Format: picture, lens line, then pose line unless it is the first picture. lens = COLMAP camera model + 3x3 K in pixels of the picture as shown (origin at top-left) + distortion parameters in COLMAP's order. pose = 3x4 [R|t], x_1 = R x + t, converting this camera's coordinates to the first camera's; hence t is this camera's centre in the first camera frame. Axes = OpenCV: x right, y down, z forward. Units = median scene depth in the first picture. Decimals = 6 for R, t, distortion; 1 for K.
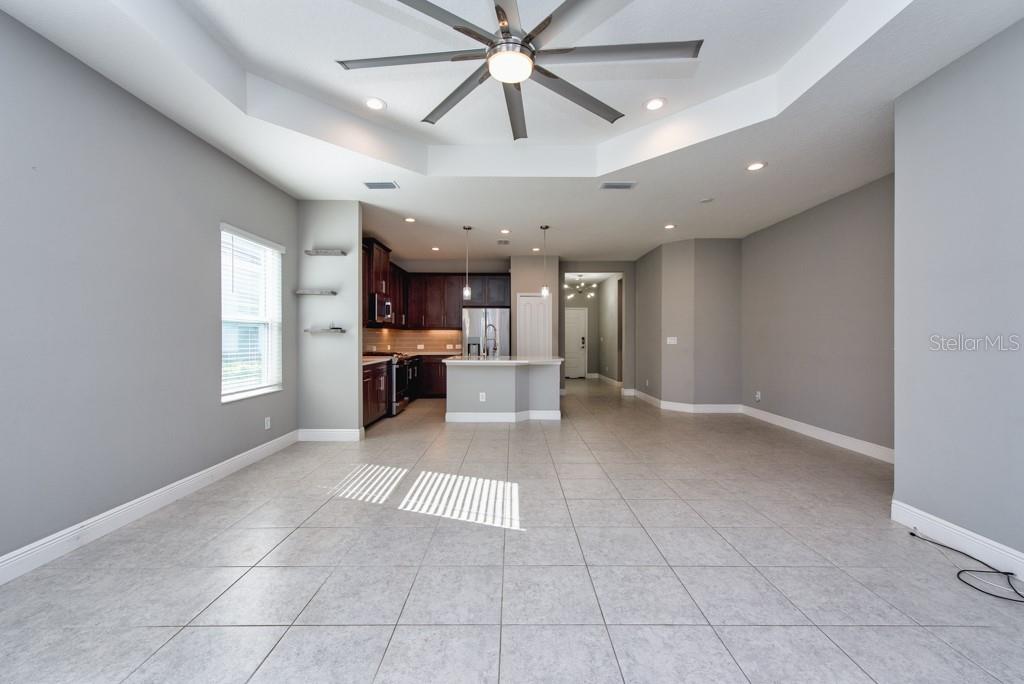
lens RADIAL K [[403.5, 0, 514.7], [0, 403.5, 339.0], [0, 0, 1]] dist [0.008136, -0.000229]
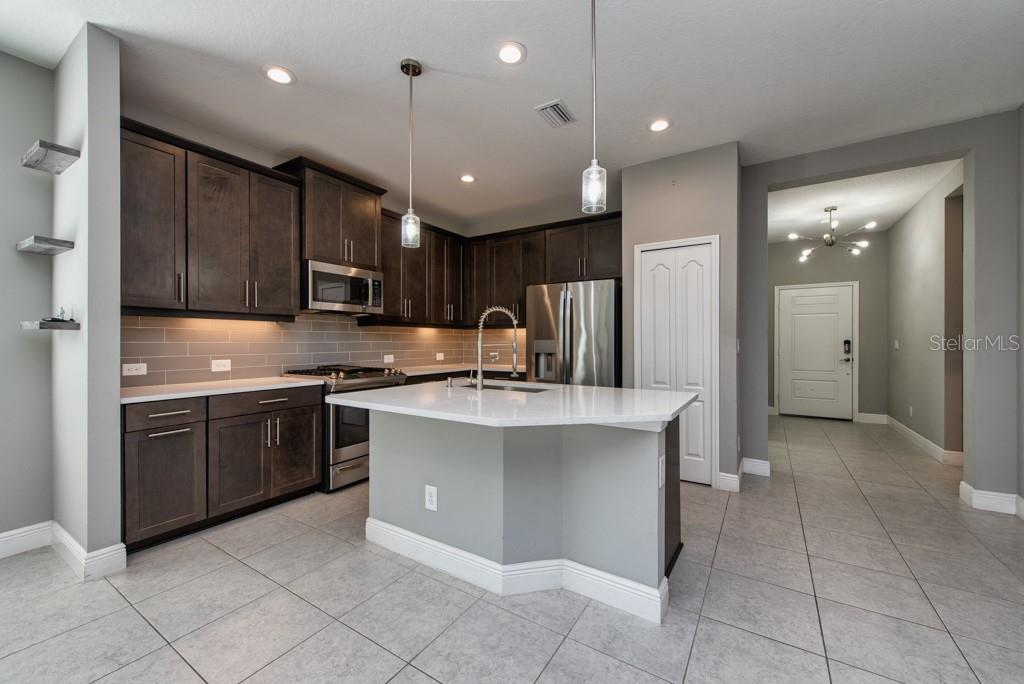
lens RADIAL K [[399.0, 0, 512.0], [0, 399.0, 342.0], [0, 0, 1]] dist [0.011586, -0.000268]
pose [[0.842154, -0.001950, -0.539234, 0.176400], [-0.000440, 0.999991, -0.004304, 0.000365], [0.539237, 0.003861, 0.842145, 0.694972]]
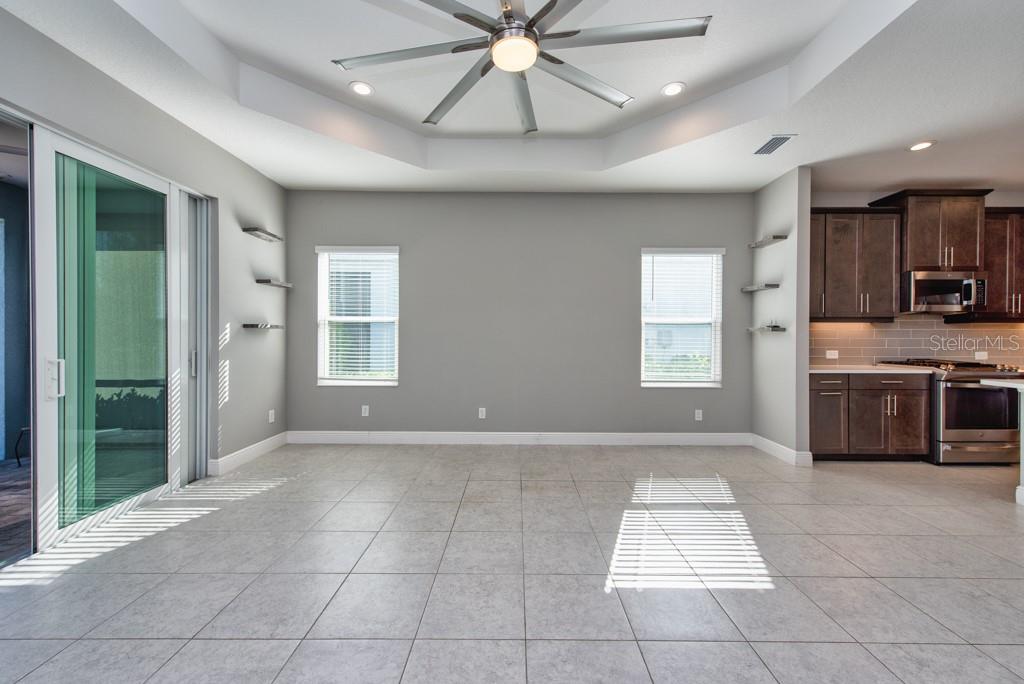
lens RADIAL K [[403.5, 0, 514.7], [0, 403.5, 339.0], [0, 0, 1]] dist [0.008136, -0.000229]
pose [[-0.004568, 0.005826, -0.999973, 0.330547], [-0.006859, 0.999959, 0.005857, -0.000484], [0.999966, 0.006886, -0.004528, 0.350014]]
